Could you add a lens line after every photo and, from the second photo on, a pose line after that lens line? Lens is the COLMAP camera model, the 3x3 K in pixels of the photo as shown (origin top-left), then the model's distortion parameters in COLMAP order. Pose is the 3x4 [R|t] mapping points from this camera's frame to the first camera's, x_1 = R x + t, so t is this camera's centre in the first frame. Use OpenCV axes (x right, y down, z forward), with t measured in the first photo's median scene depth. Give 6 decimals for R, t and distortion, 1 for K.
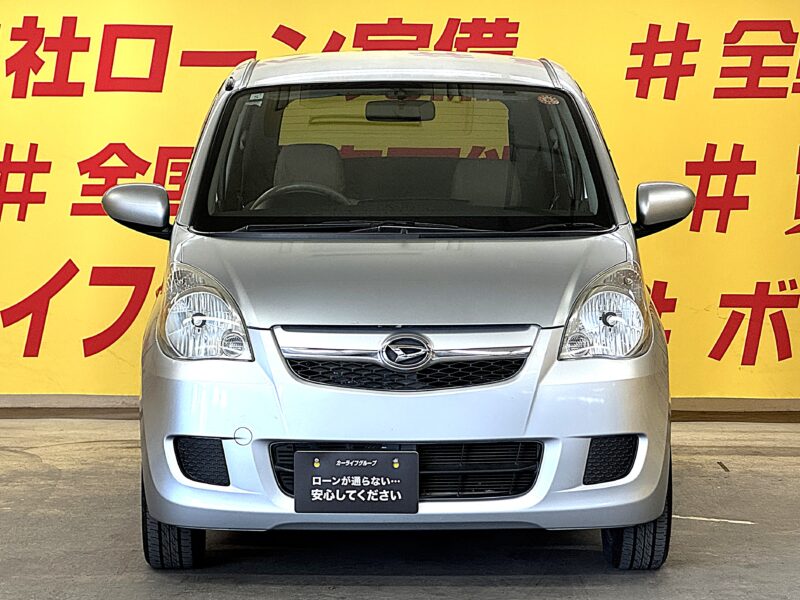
lens RADIAL K [[2280.1, 0, 396.6], [0, 2280.1, 300.1], [0, 0, 1]] dist [0.037910, 0.000000]
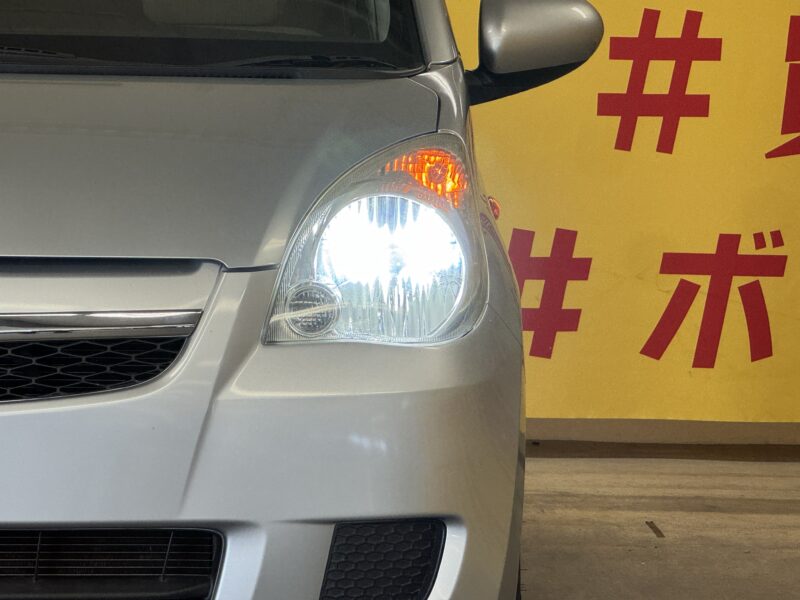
lens RADIAL K [[2715.8, 0, 399.0], [0, 2715.8, 297.0], [0, 0, 1]] dist [-0.476135, 0.000000]
pose [[0.998987, 0.023470, 0.038398, 0.043596], [-0.023652, 0.999711, 0.004292, 0.008255], [-0.038286, -0.005196, 0.999253, 0.274577]]
